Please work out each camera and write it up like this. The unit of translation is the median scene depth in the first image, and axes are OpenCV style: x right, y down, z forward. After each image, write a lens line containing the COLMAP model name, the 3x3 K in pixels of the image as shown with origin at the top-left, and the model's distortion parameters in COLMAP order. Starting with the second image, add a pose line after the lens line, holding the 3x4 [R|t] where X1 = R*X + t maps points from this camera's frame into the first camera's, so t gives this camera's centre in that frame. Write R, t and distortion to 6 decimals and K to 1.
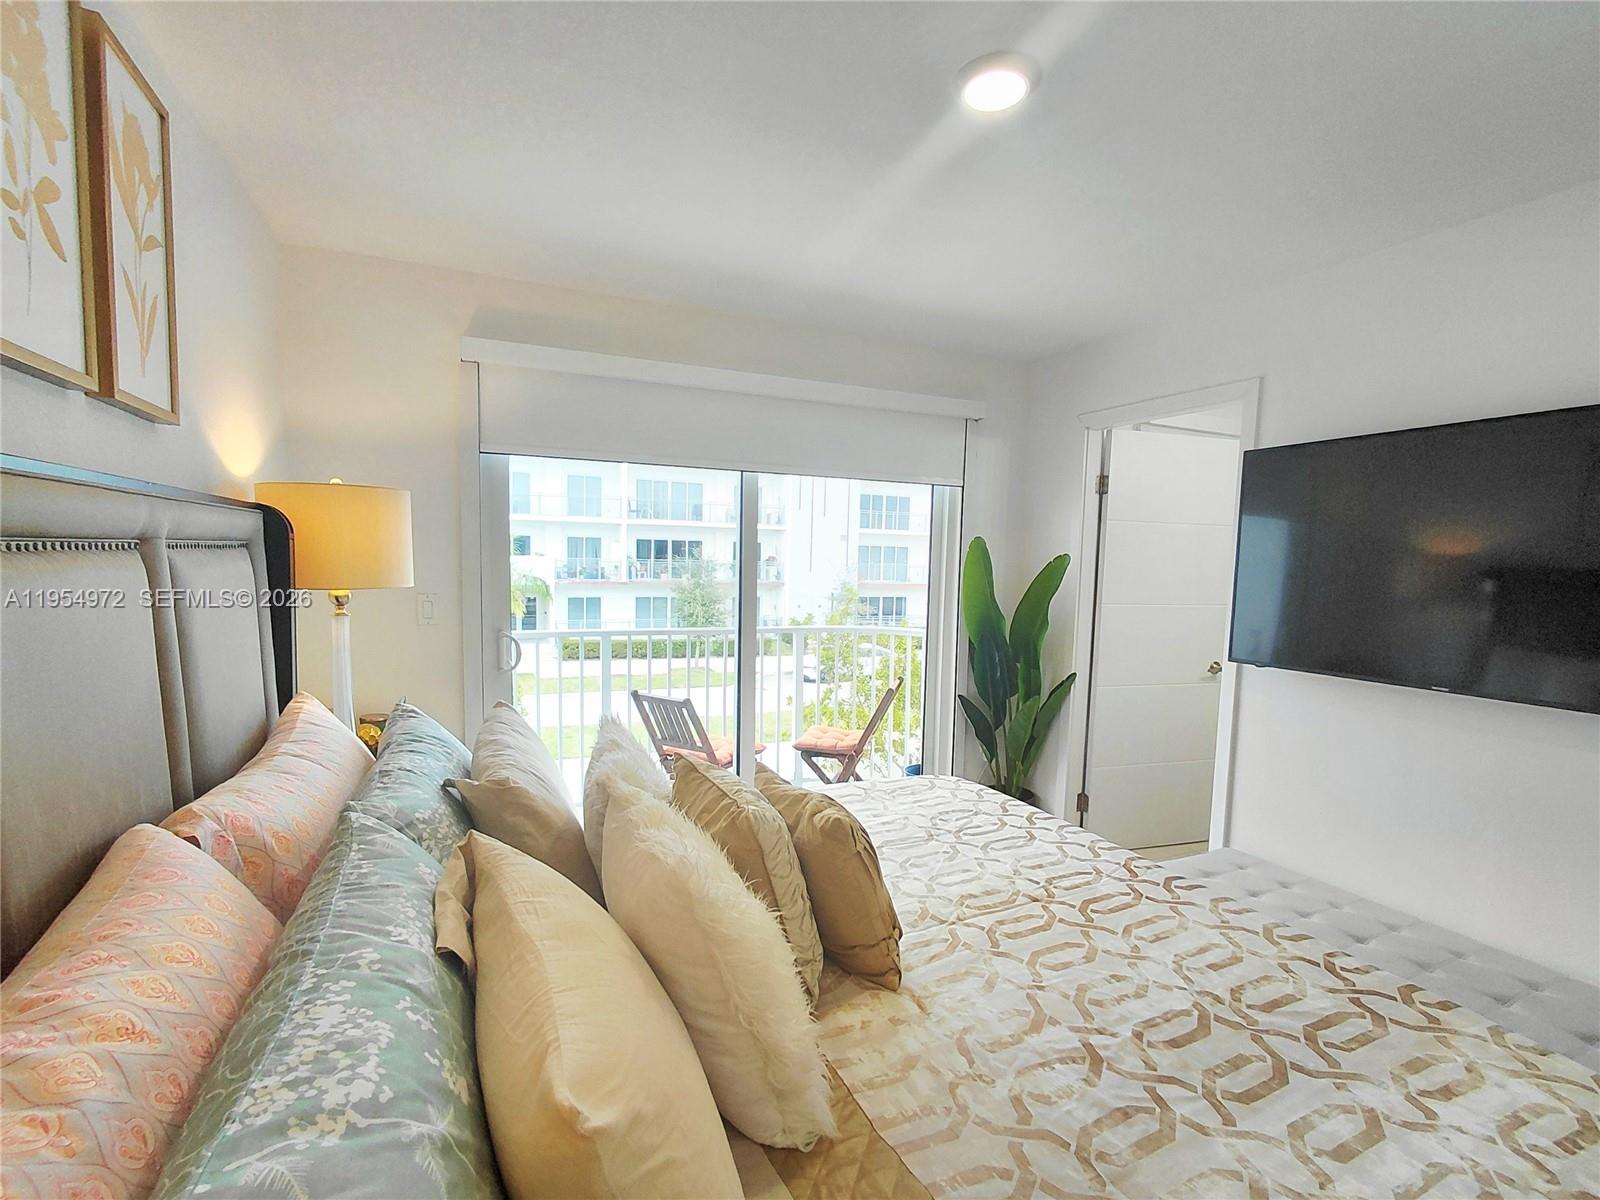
lens RADIAL K [[747.4, 0, 792.6], [0, 747.4, 612.0], [0, 0, 1]] dist [-0.017012, 0.007152]
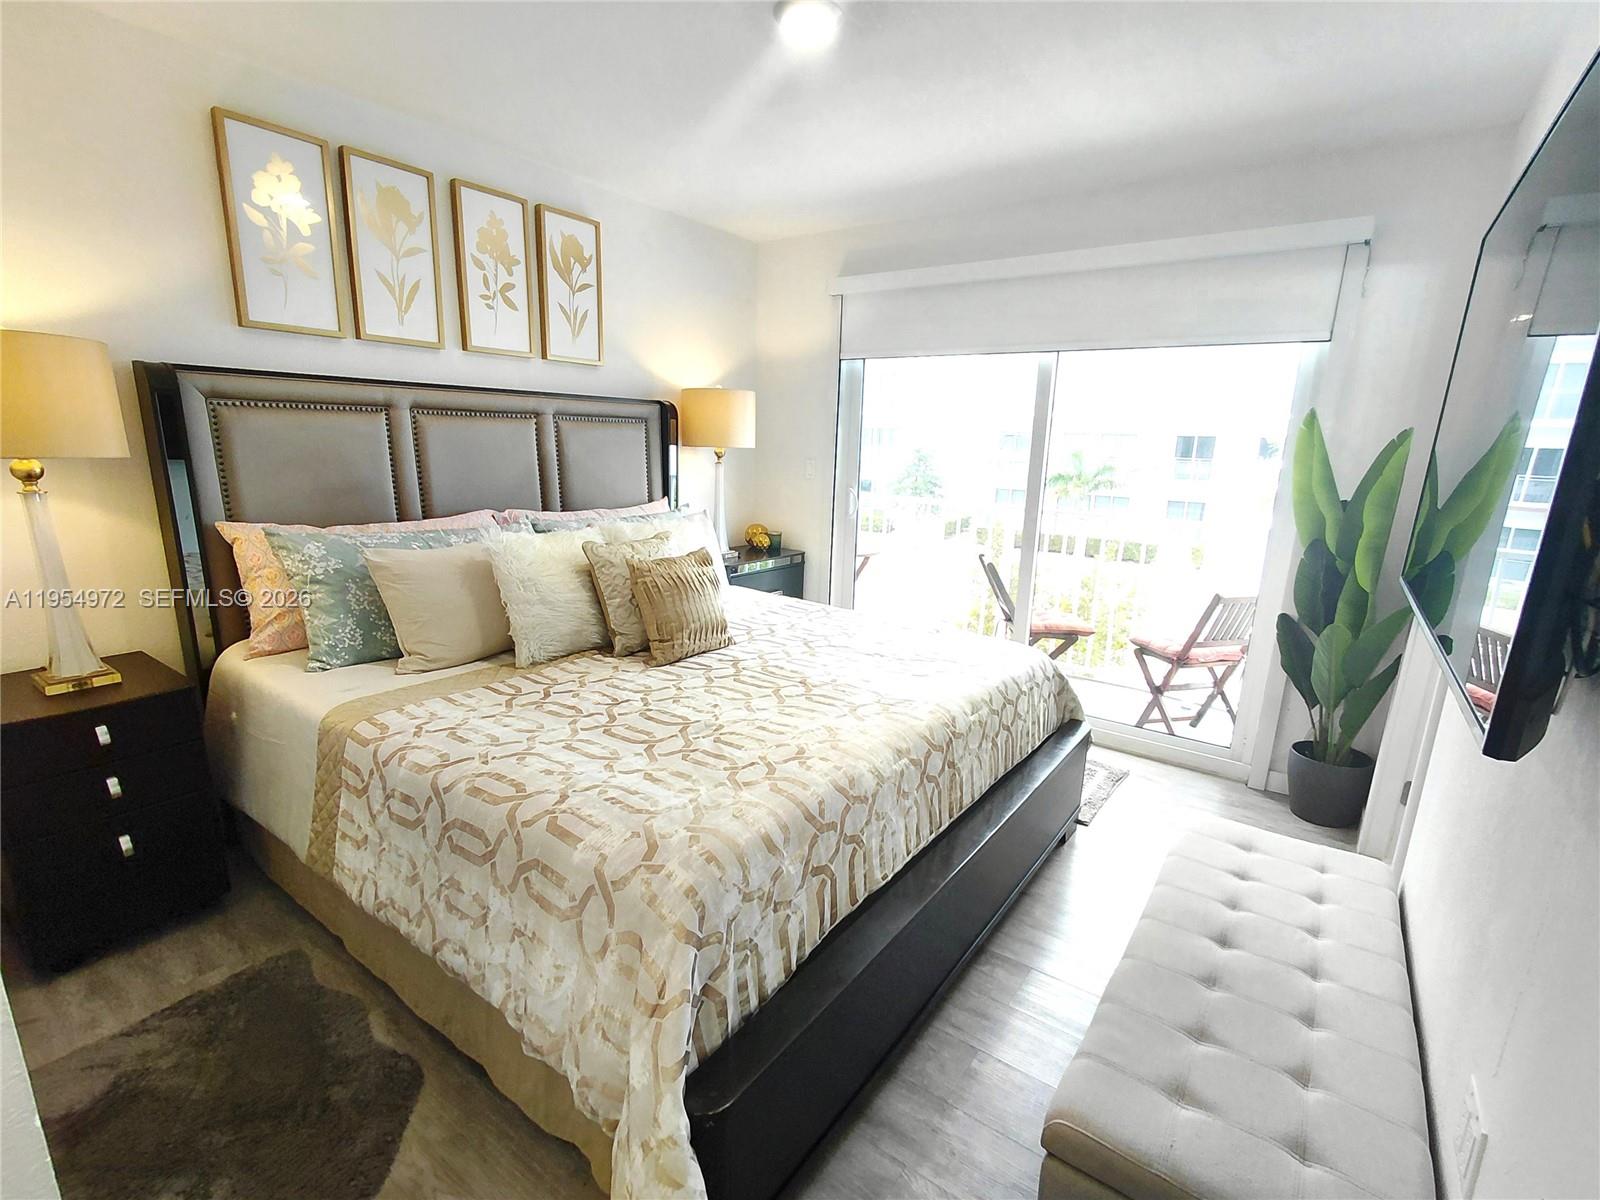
lens RADIAL K [[747.4, 0, 794.8], [0, 747.4, 603.8], [0, 0, 1]] dist [-0.017012, 0.007152]
pose [[0.491074, 0.180469, -0.852219, 1.838301], [-0.087542, 0.983576, 0.157841, 0.062577], [0.866708, -0.002906, 0.498808, 0.447422]]
